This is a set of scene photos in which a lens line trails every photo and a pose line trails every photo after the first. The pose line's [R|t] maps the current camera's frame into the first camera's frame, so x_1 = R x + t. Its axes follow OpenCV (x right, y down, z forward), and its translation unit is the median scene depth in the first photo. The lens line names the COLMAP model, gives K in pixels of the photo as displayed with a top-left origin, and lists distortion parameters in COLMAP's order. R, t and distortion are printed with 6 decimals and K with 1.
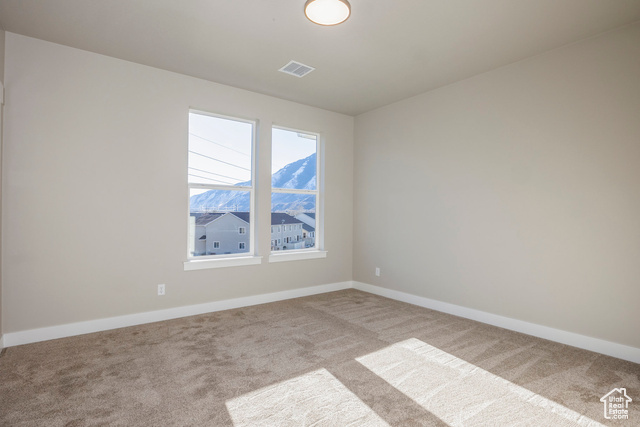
lens RADIAL K [[351.7, 0, 320.0], [0, 351.7, 213.5], [0, 0, 1]] dist [0.000435, 0.000207]
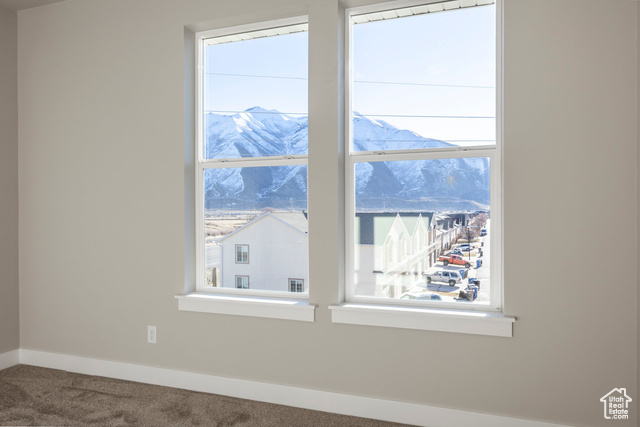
lens RADIAL K [[446.2, 0, 320.0], [0, 446.2, 213.5], [0, 0, 1]] dist [0.062514, 0.000436]
pose [[0.515997, -0.002211, -0.856587, 0.398305], [0.009067, 0.999955, 0.002881, 0.000072], [0.856542, -0.009253, 0.515994, 0.840416]]
